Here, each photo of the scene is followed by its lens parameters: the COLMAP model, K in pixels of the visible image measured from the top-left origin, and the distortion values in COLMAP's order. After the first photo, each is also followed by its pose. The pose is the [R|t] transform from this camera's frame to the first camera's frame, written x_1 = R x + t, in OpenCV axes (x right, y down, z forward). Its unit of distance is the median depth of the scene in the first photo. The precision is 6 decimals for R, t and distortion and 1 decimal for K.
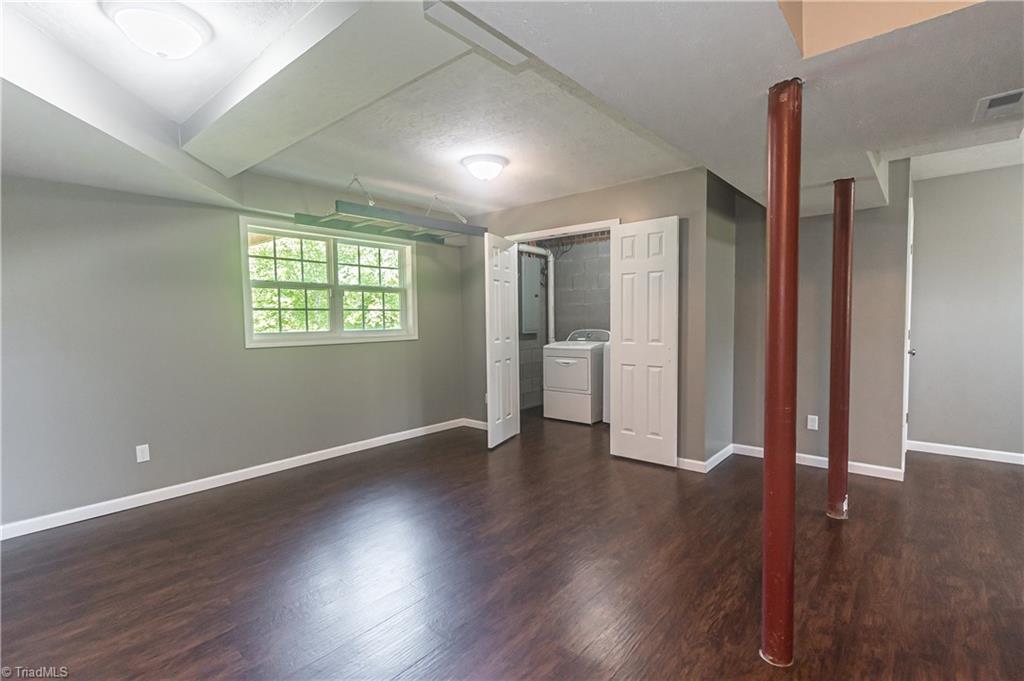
lens RADIAL K [[466.7, 0, 512.0], [0, 466.7, 340.5], [0, 0, 1]] dist [-0.000215, -0.000017]
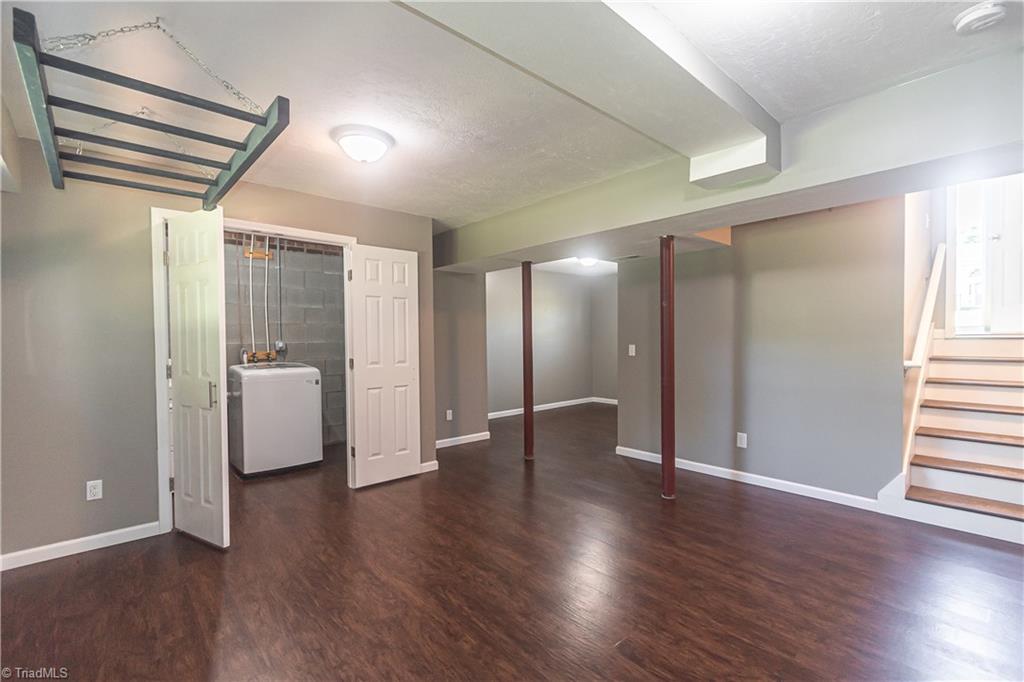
lens RADIAL K [[466.7, 0, 512.0], [0, 466.7, 341.0], [0, 0, 1]] dist [-0.000215, -0.000017]
pose [[0.122623, 0.005378, 0.992439, -0.729377], [0.053718, 0.998483, -0.012048, -0.021398], [-0.990999, 0.054789, 0.122148, 0.614030]]
